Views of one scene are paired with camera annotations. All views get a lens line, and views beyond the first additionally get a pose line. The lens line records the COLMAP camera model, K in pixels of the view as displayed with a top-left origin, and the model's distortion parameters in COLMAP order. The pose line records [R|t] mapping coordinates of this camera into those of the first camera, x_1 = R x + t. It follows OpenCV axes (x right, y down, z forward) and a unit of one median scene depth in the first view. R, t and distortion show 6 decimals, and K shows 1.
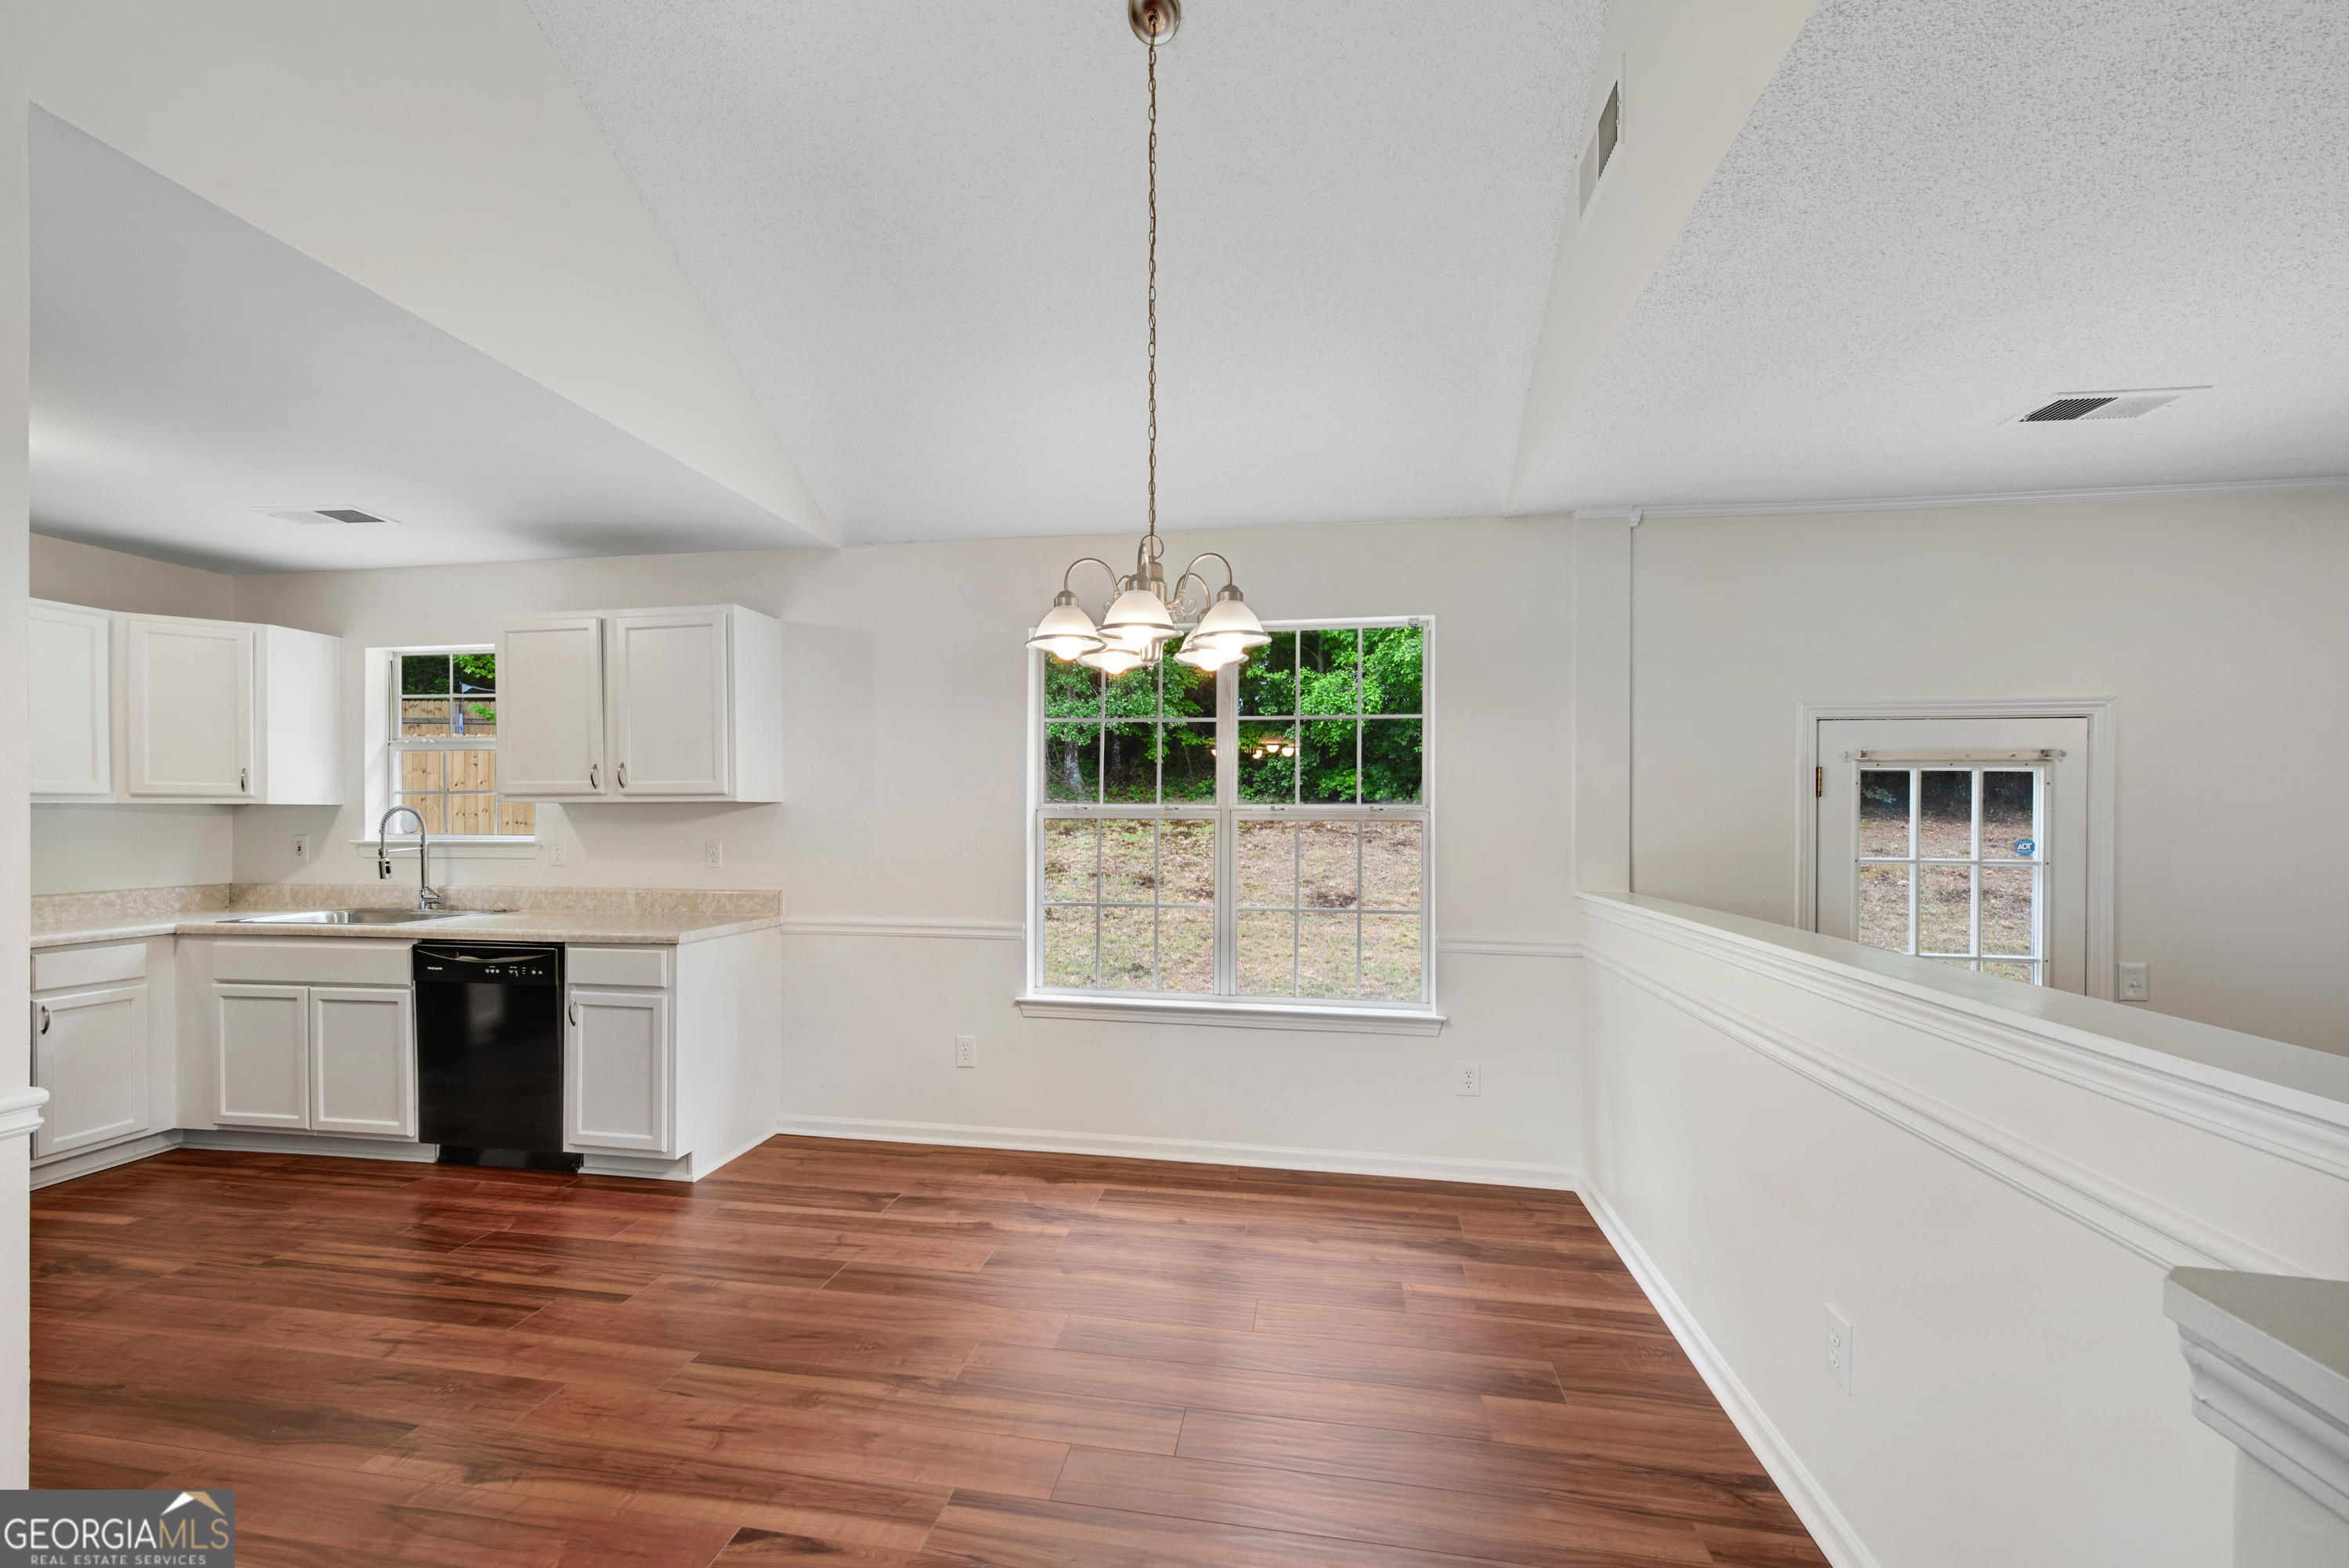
lens RADIAL K [[935.5, 0, 1212.8], [0, 935.5, 821.3], [0, 0, 1]] dist [-0.005231, 0.000589]
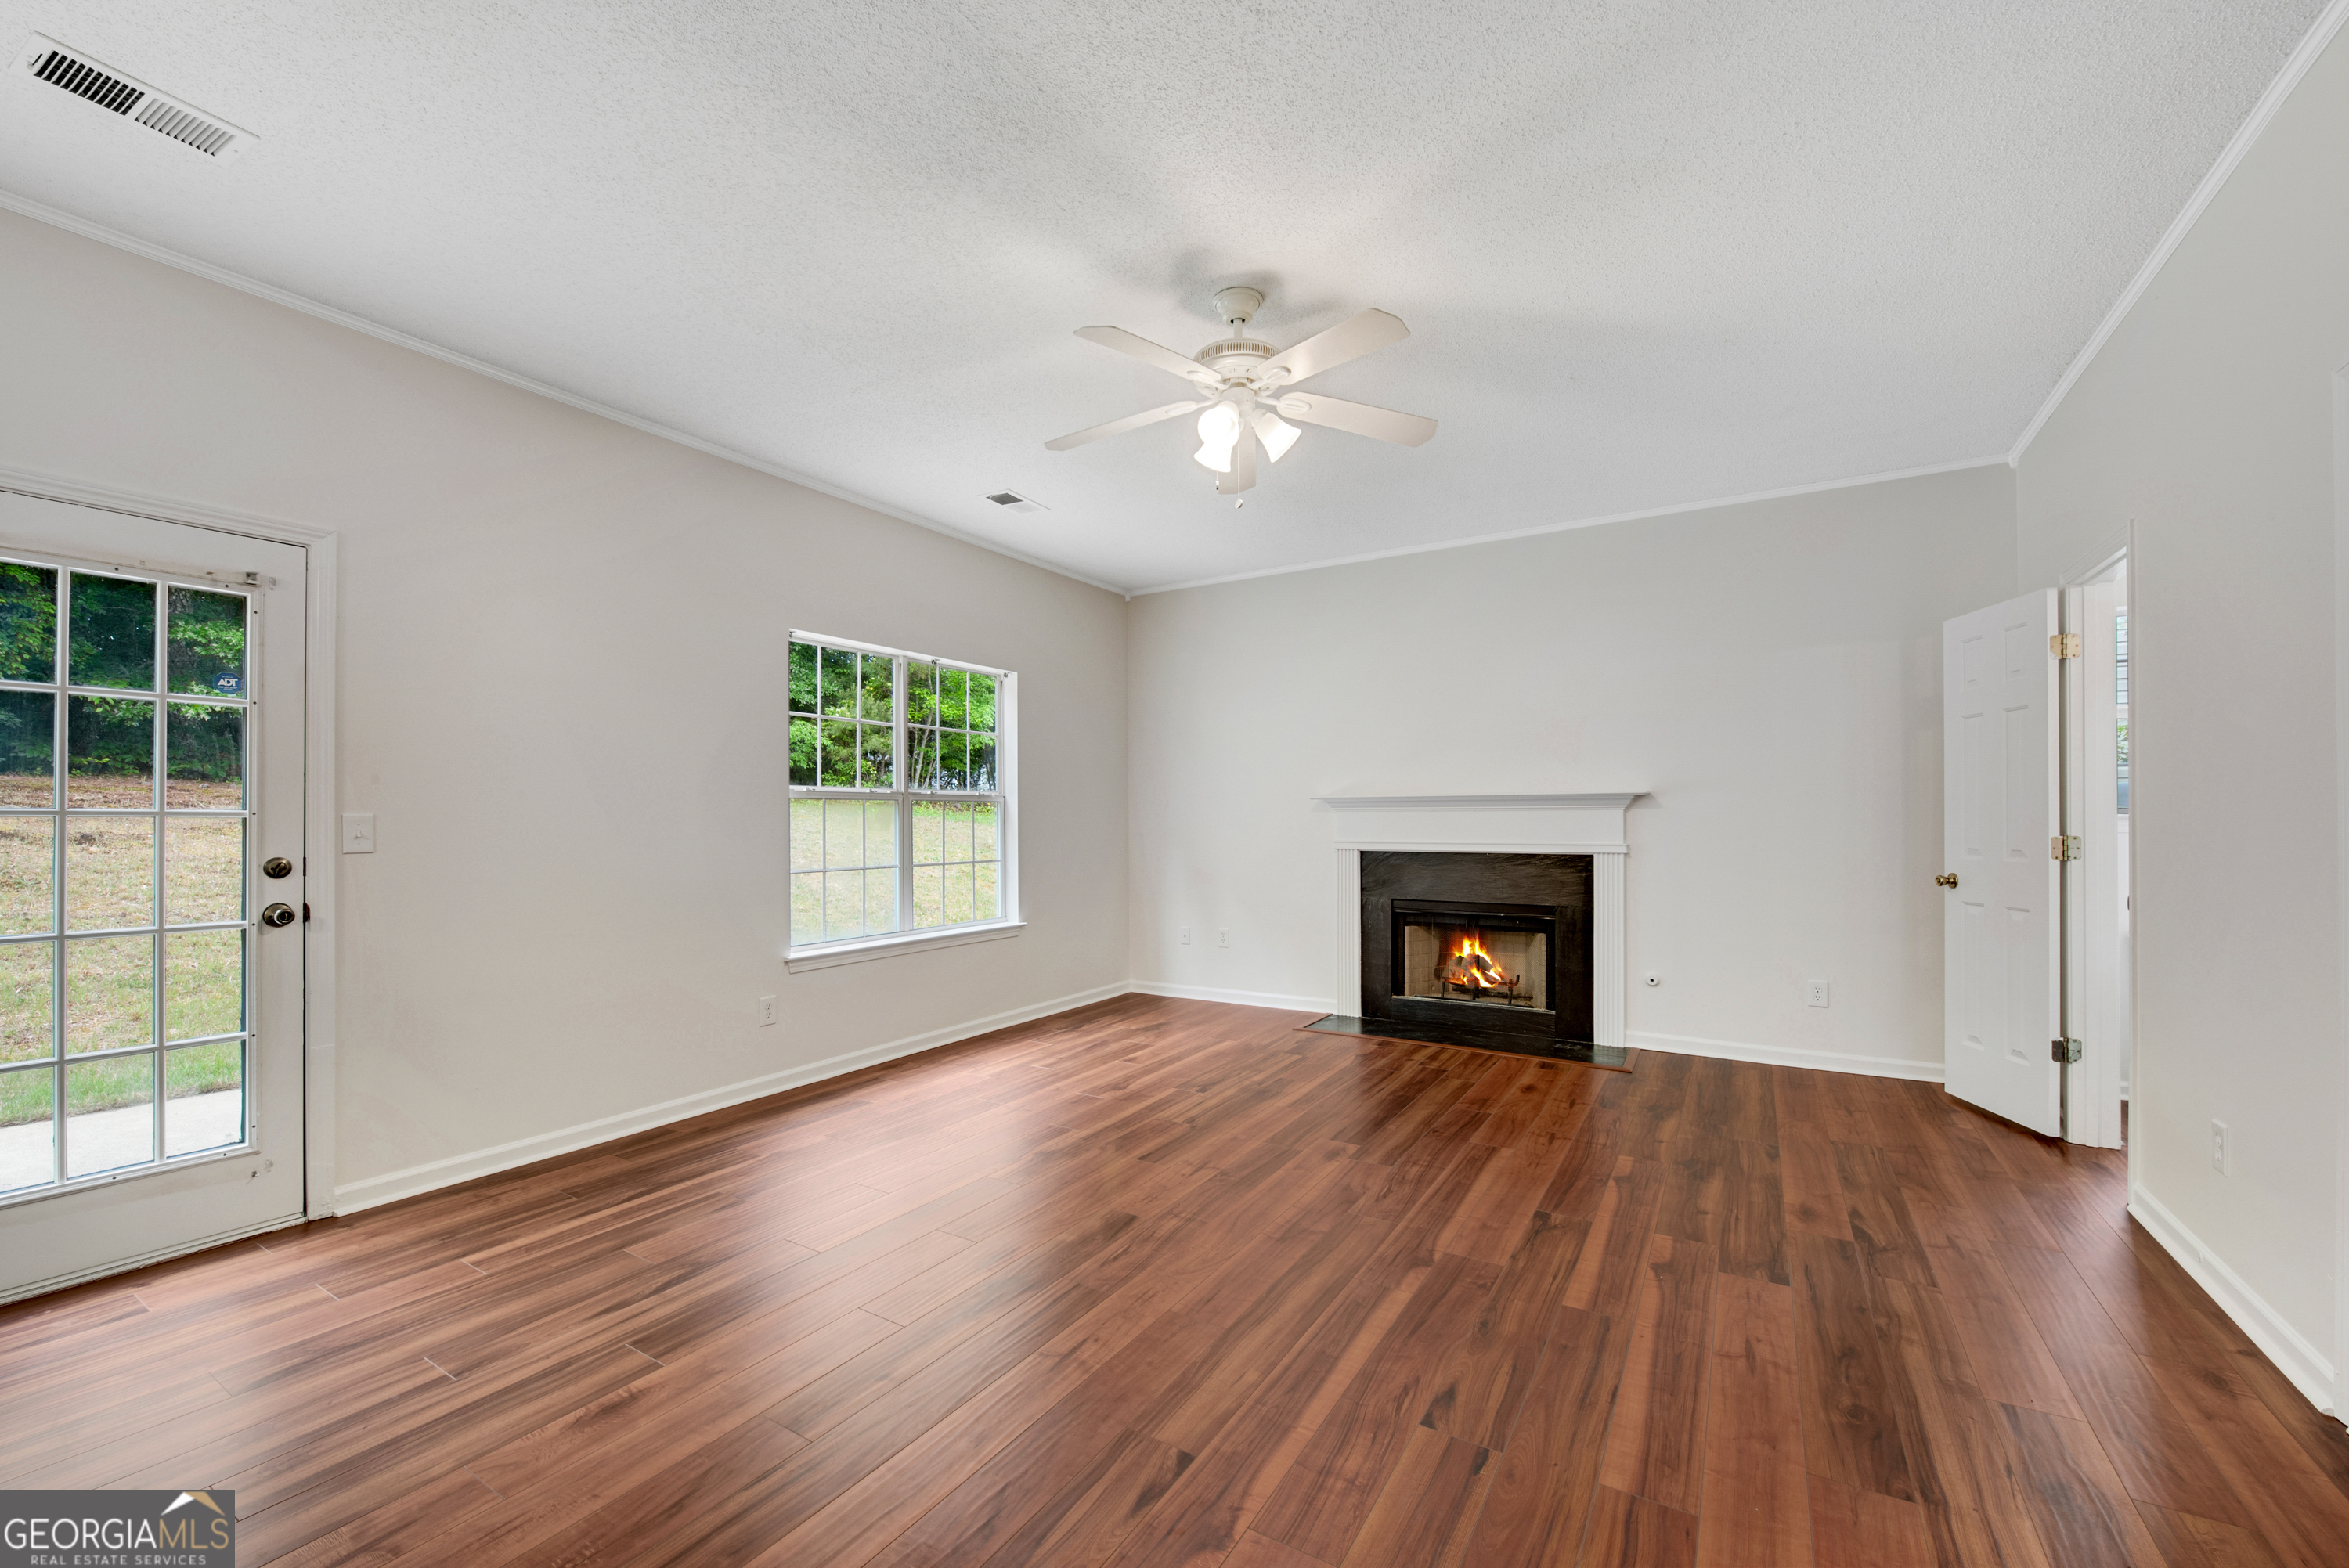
lens RADIAL K [[935.5, 0, 1166.3], [0, 935.5, 792.6], [0, 0, 1]] dist [-0.005231, 0.000589]
pose [[0.392077, 0.020027, 0.919714, 0.406216], [-0.001704, 0.999777, -0.021044, 0.136509], [-0.919931, 0.006683, 0.392024, -0.122259]]
